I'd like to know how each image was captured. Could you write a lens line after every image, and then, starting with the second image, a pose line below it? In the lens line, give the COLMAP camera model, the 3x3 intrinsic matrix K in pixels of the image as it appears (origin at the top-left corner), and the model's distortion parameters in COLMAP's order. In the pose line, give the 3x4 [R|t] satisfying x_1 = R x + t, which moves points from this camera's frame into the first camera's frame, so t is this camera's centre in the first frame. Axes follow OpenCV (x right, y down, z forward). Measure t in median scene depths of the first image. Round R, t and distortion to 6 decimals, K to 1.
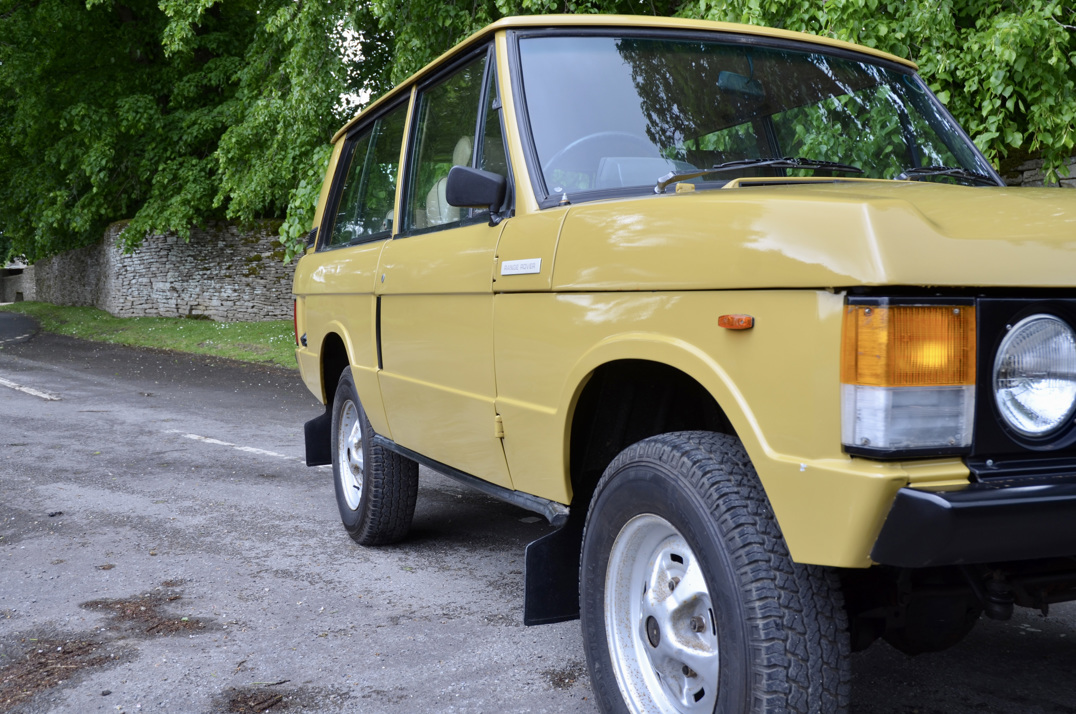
lens RADIAL K [[1120.8, 0, 539.8], [0, 1120.8, 372.4], [0, 0, 1]] dist [-0.114619, 0.236239]
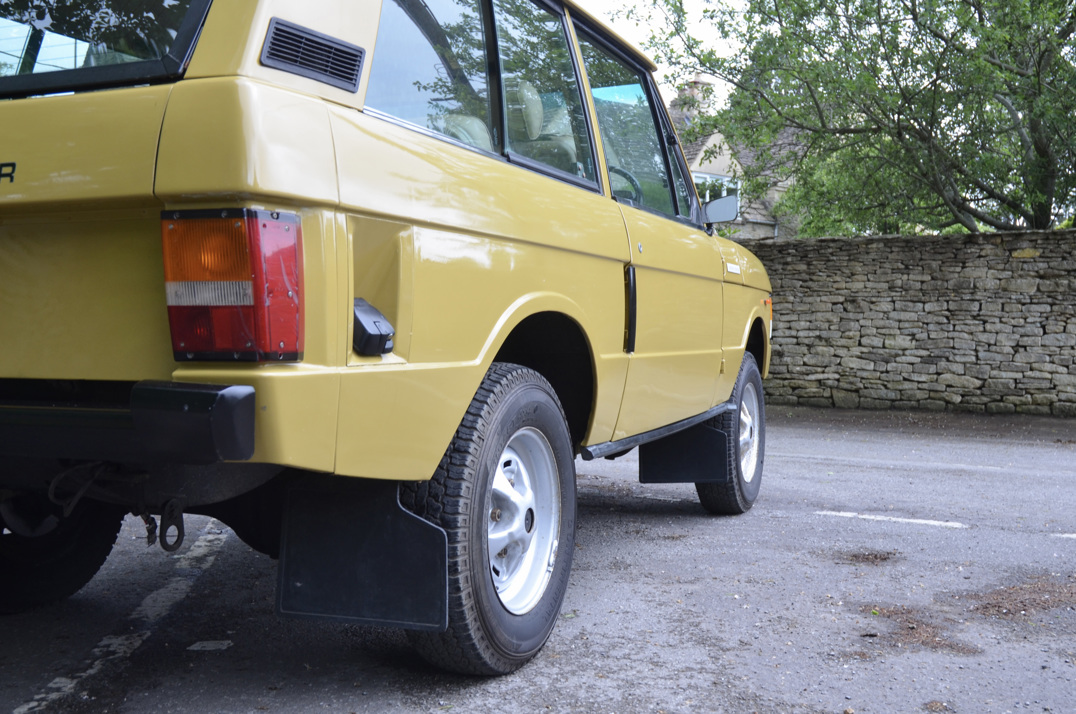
lens RADIAL K [[1120.8, 0, 539.8], [0, 1120.8, 372.4], [0, 0, 1]] dist [-0.114619, 0.236239]
pose [[-0.704081, -0.021272, 0.709801, -0.361894], [0.050093, 0.995573, 0.079526, -0.030530], [-0.708351, 0.091549, -0.699899, 0.851015]]
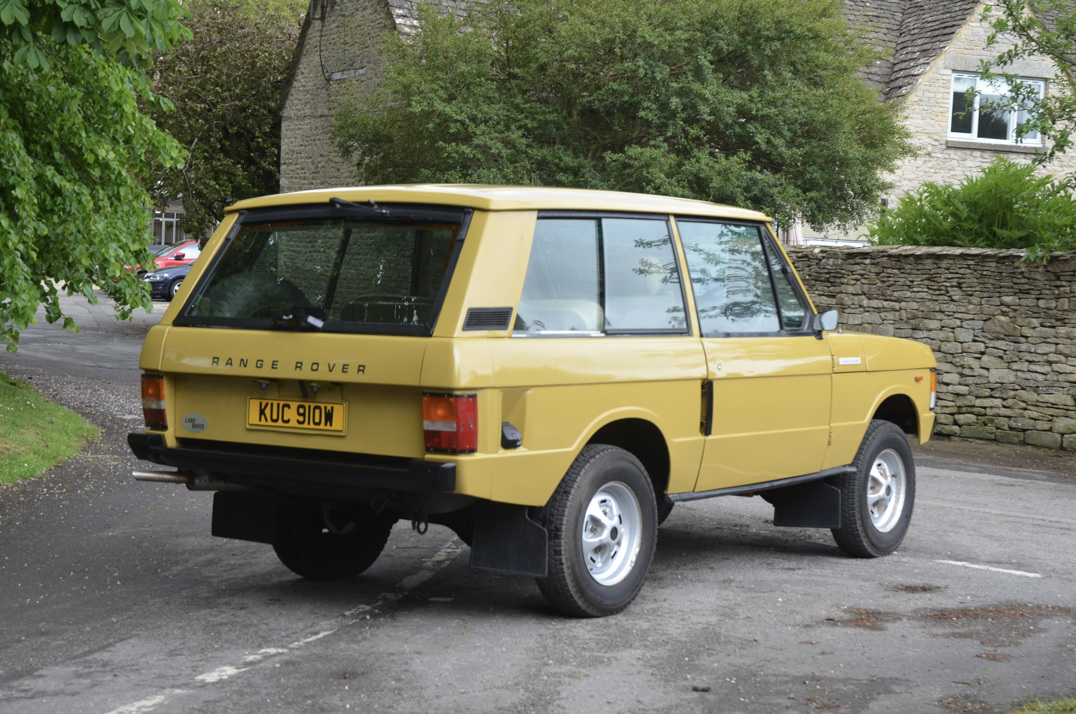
lens RADIAL K [[1814.1, 0, 517.9], [0, 1814.1, 396.0], [0, 0, 1]] dist [0.032762, 0.189903]
pose [[-0.489027, -0.052802, 0.870669, -0.982458], [0.041725, 0.995607, 0.083814, -0.123254], [-0.871270, 0.077316, -0.484676, 1.153737]]
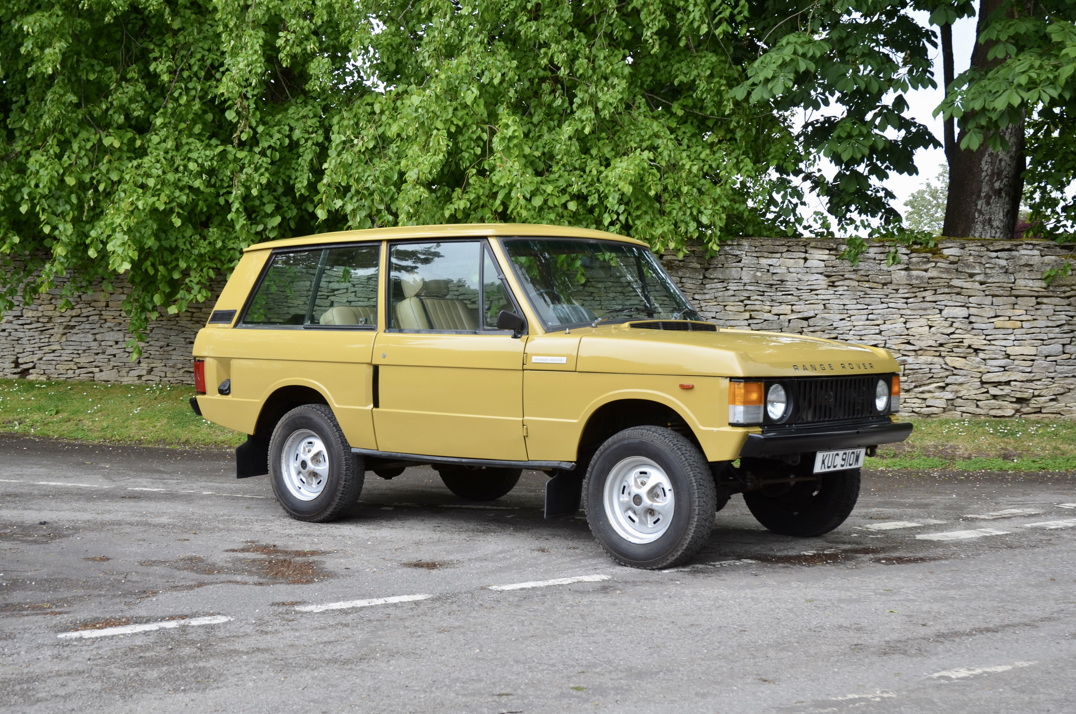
lens RADIAL K [[1520.8, 0, 551.9], [0, 1520.8, 359.7], [0, 0, 1]] dist [-0.006286, 0.361834]
pose [[0.886735, 0.002289, 0.462272, -0.510868], [0.016509, 0.999193, -0.036615, 0.007286], [-0.461983, 0.040099, 0.885982, -0.622901]]
